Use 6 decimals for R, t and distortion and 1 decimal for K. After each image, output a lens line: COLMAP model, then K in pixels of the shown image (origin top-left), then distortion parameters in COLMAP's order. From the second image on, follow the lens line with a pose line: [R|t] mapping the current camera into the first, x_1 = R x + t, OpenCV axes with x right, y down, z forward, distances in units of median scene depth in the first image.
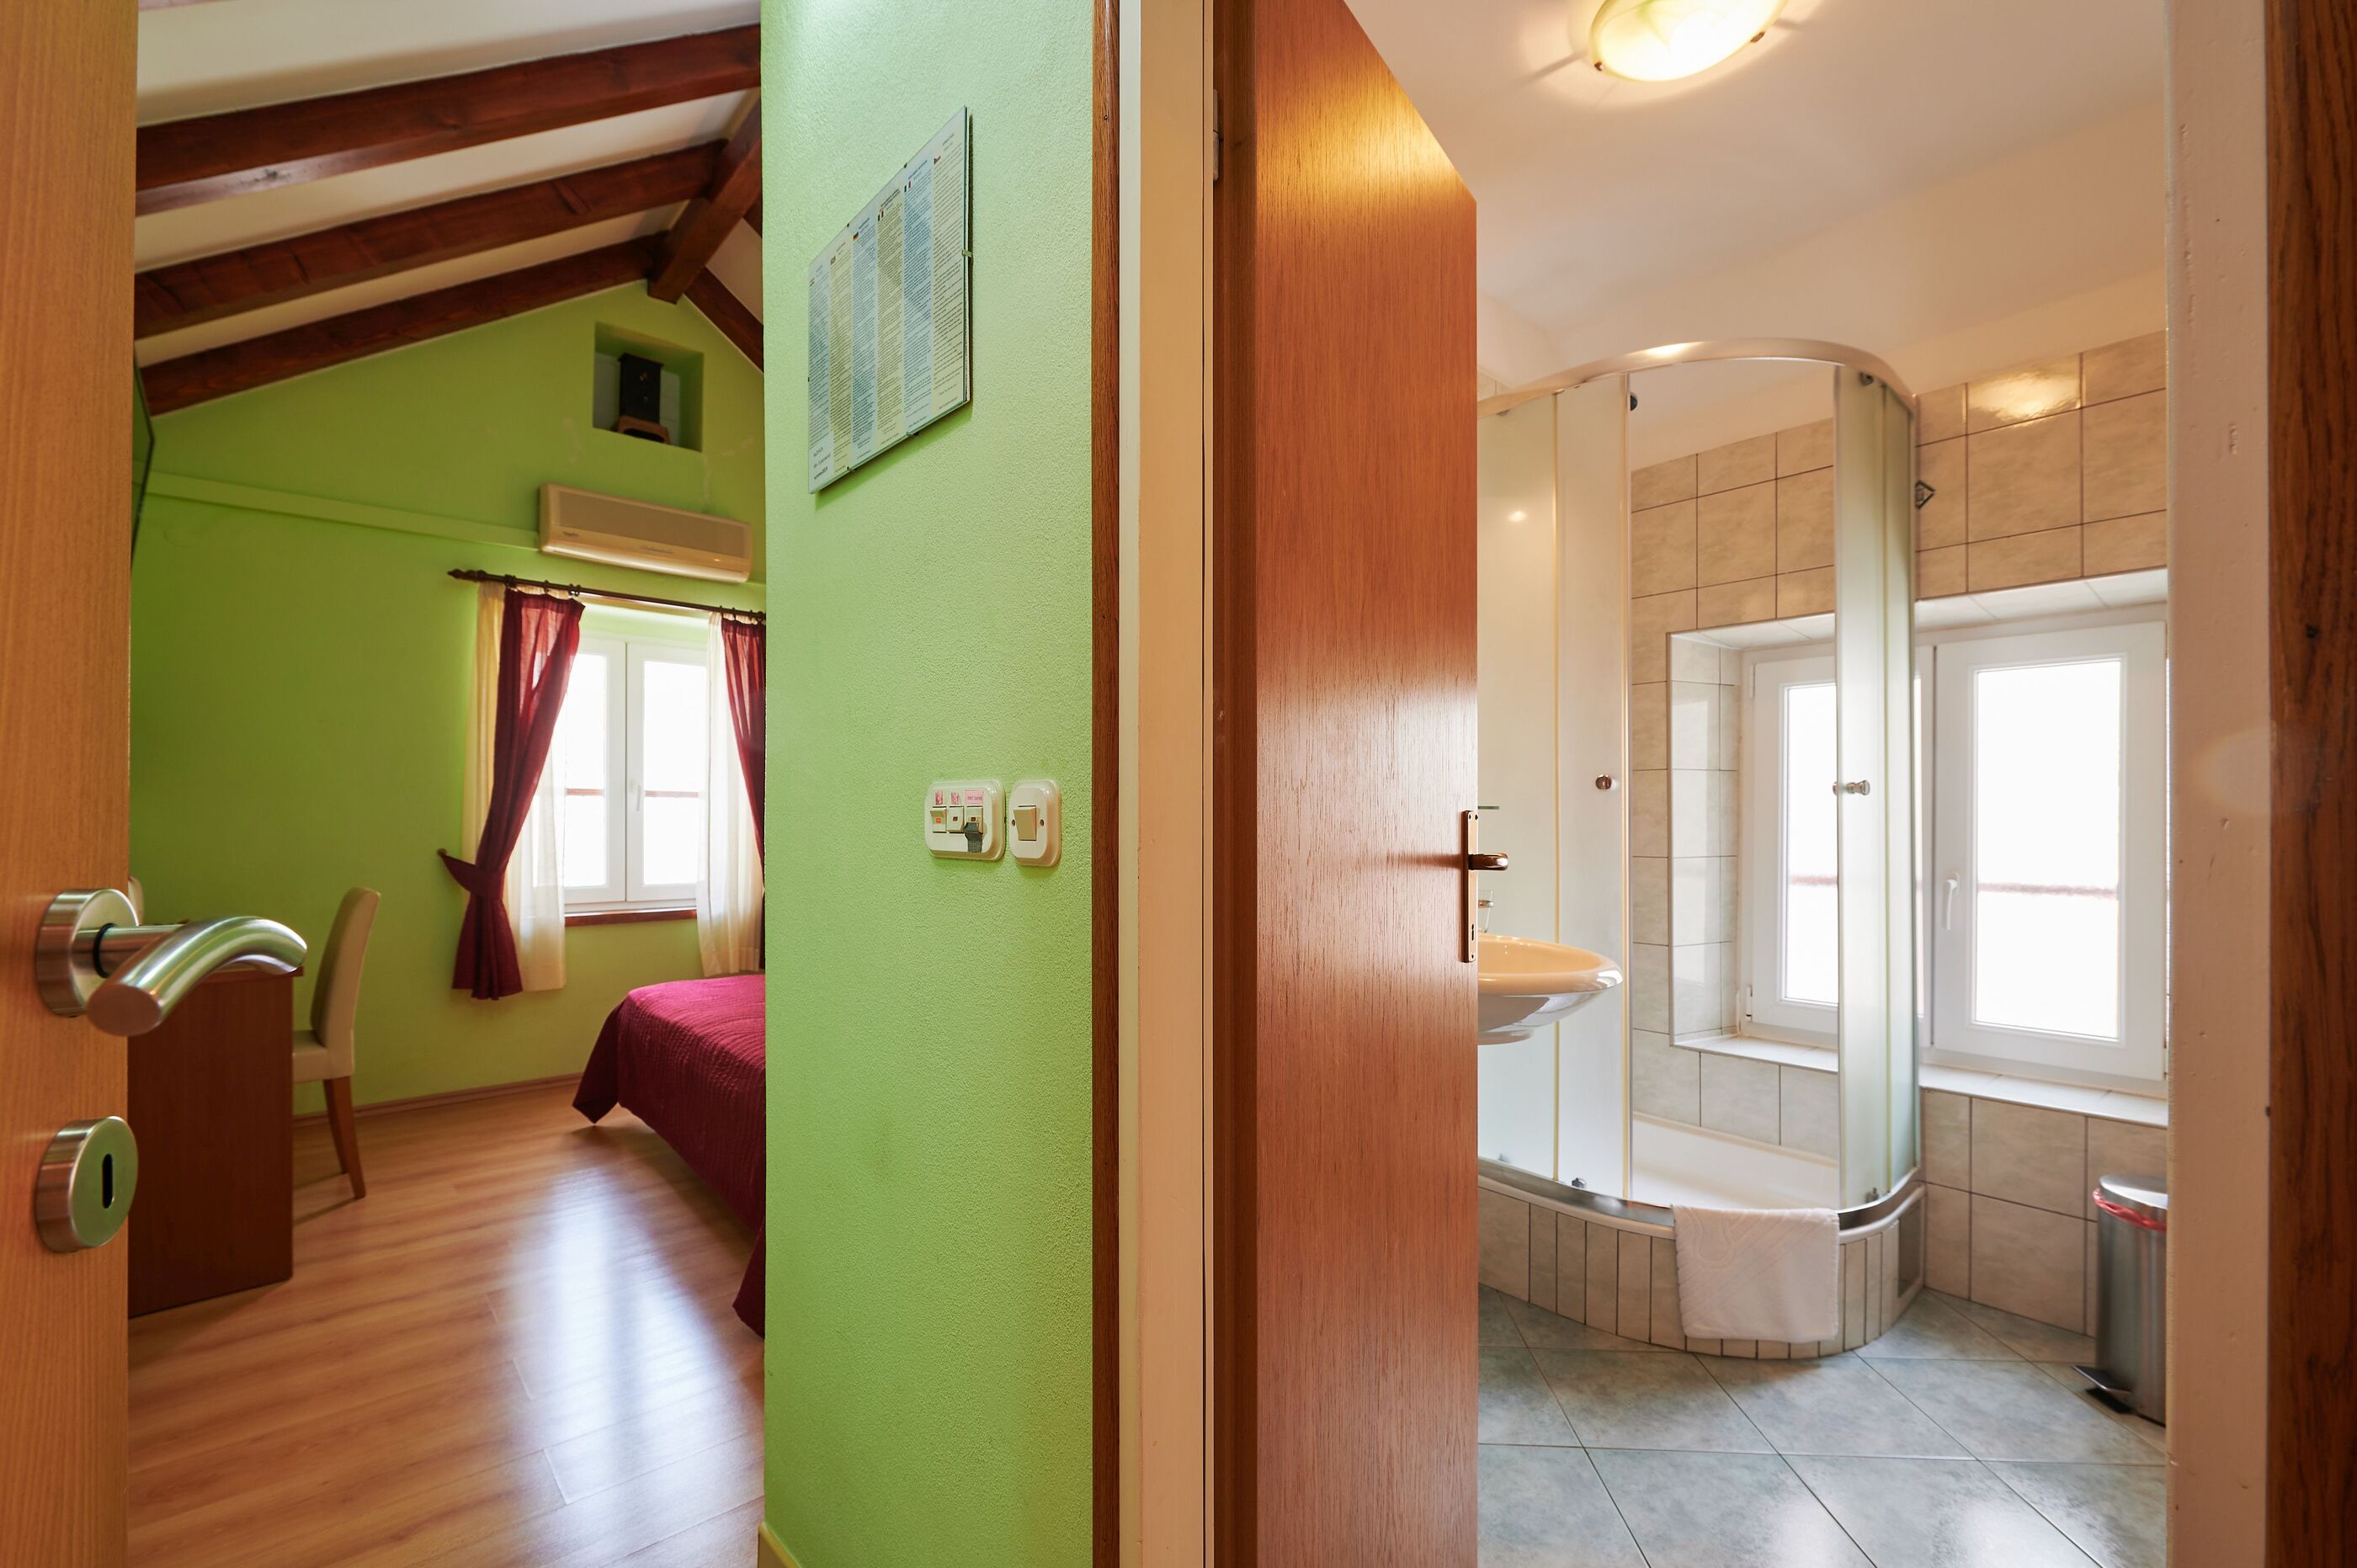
lens RADIAL K [[1018.3, 0, 1168.7], [0, 1018.3, 812.5], [0, 0, 1]] dist [-0.001666, -0.000710]
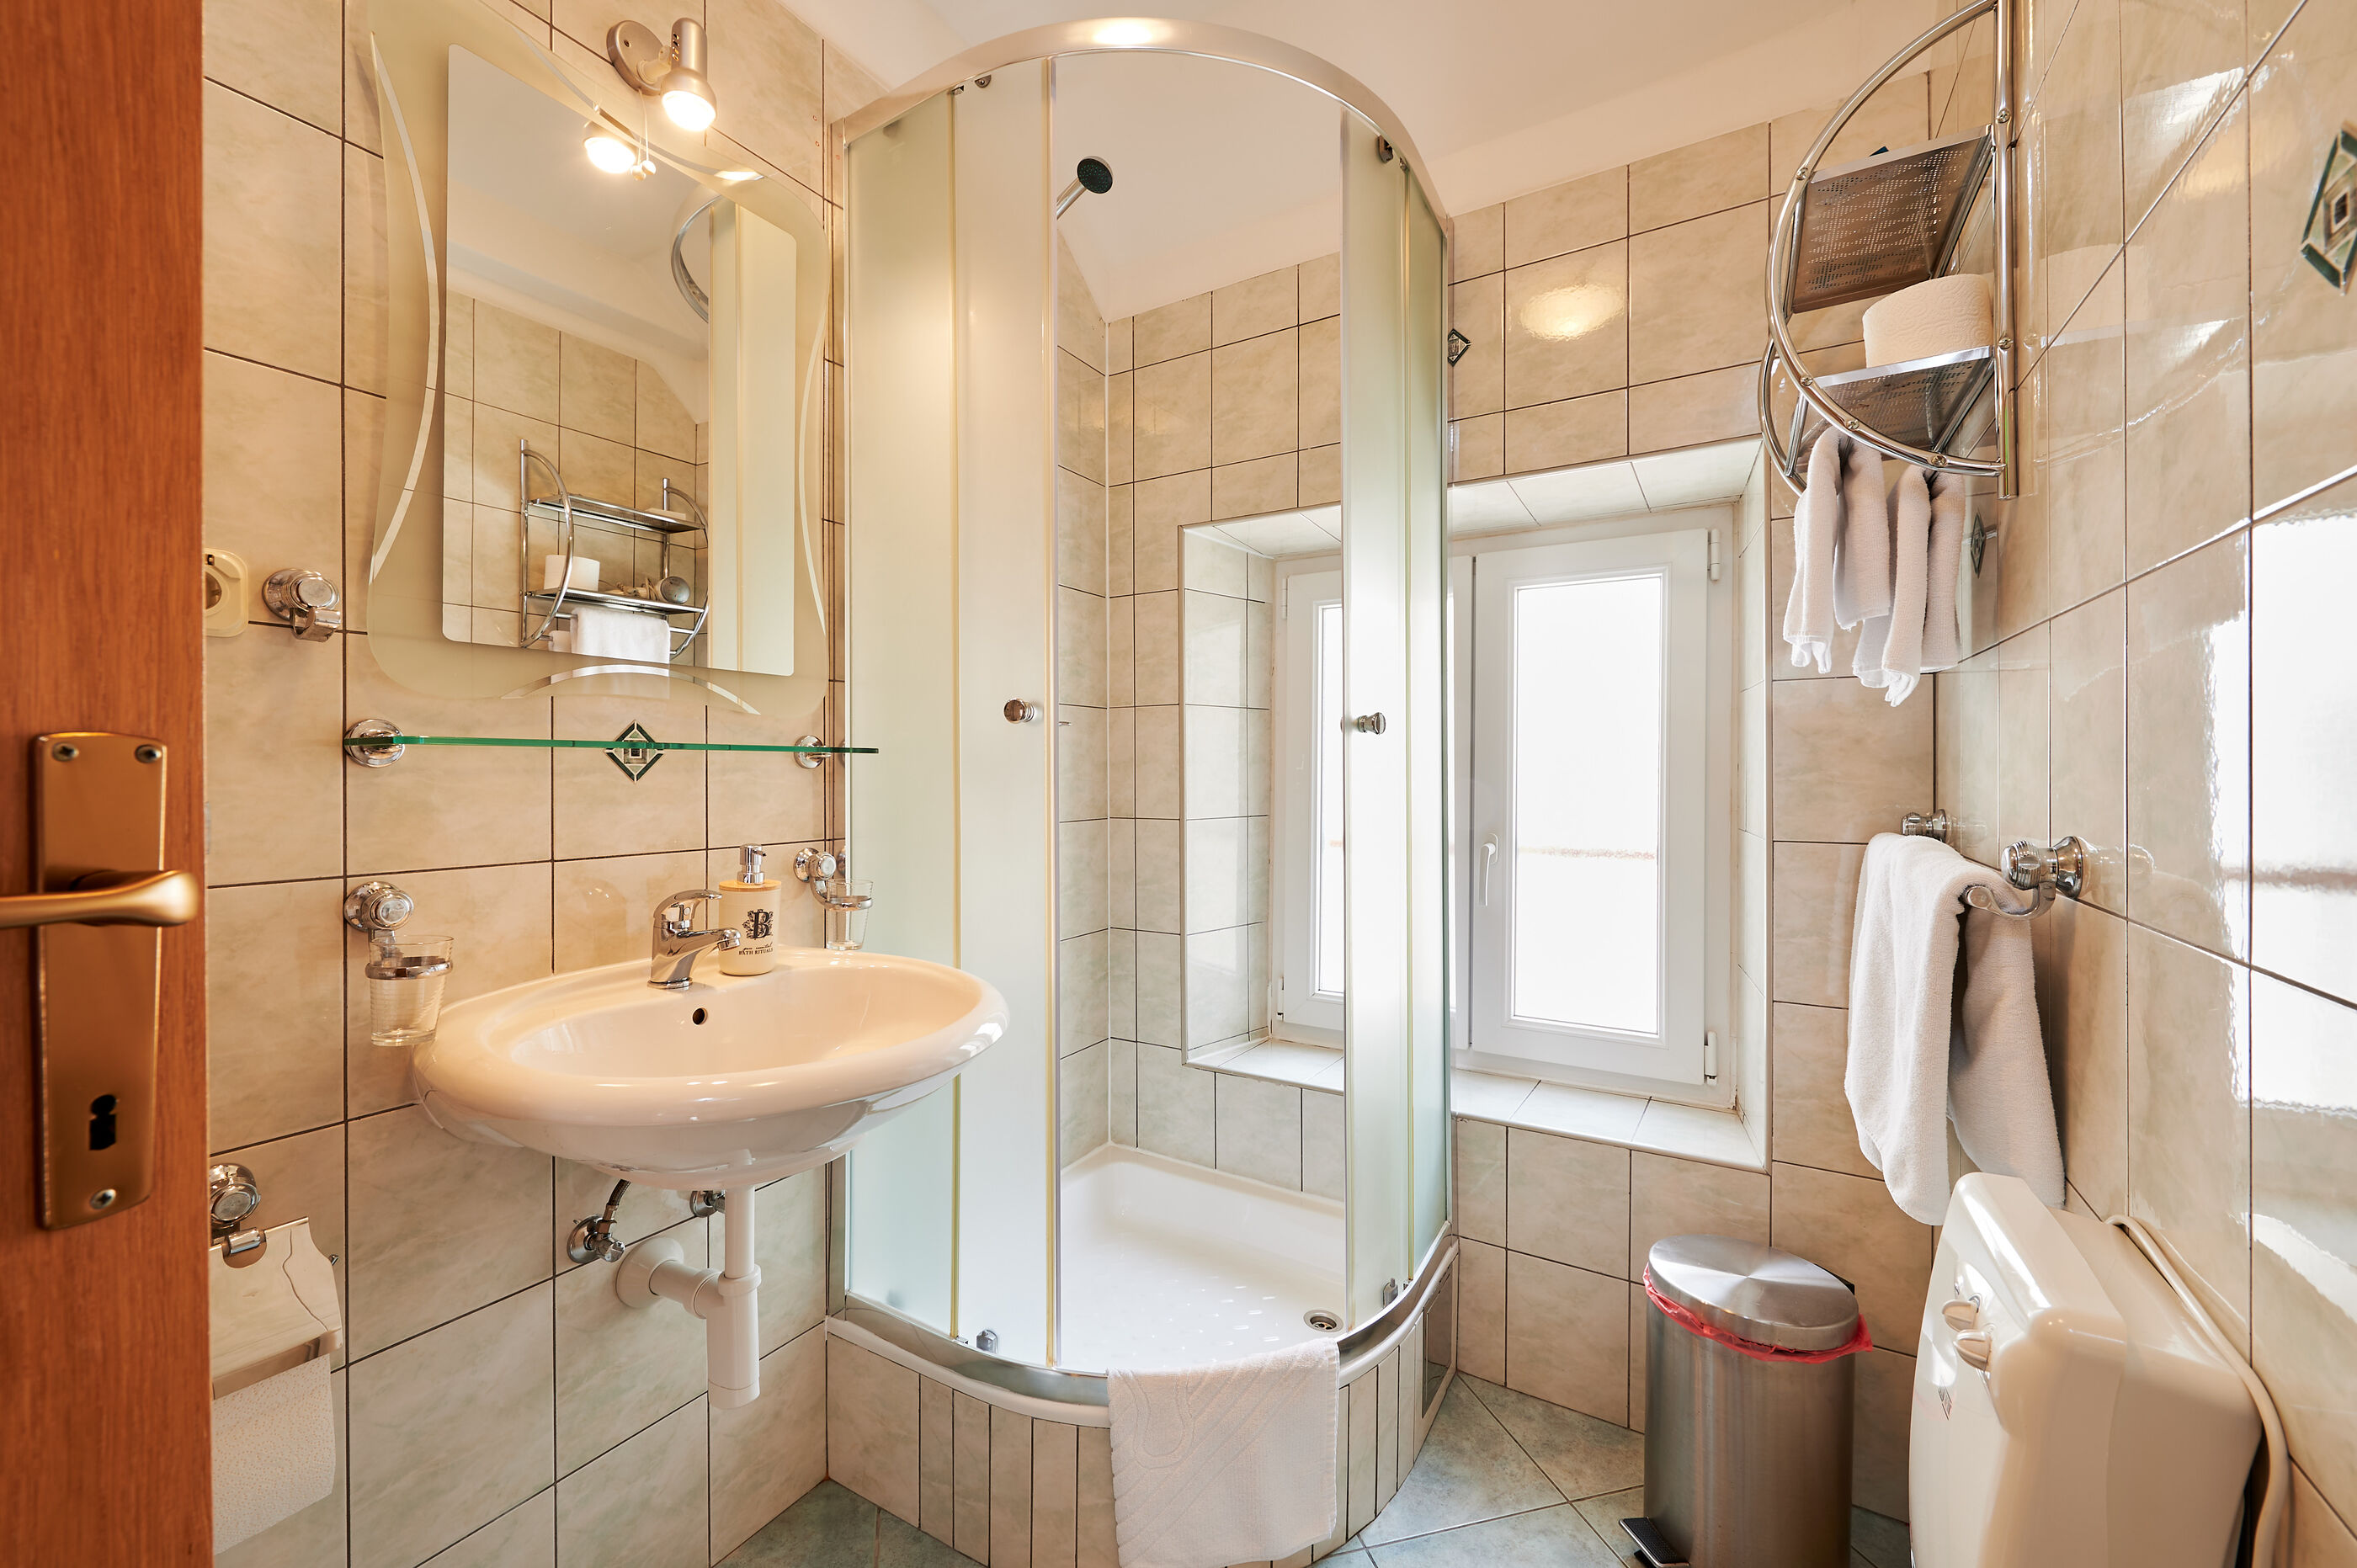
lens RADIAL K [[966.3, 0, 1172.0], [0, 966.3, 772.0], [0, 0, 1]] dist [0.000488, 0.000111]
pose [[0.950487, -0.001698, 0.310761, 0.283309], [-0.000164, 0.999982, 0.005966, 0.004562], [-0.310766, -0.005721, 0.950469, 0.339501]]
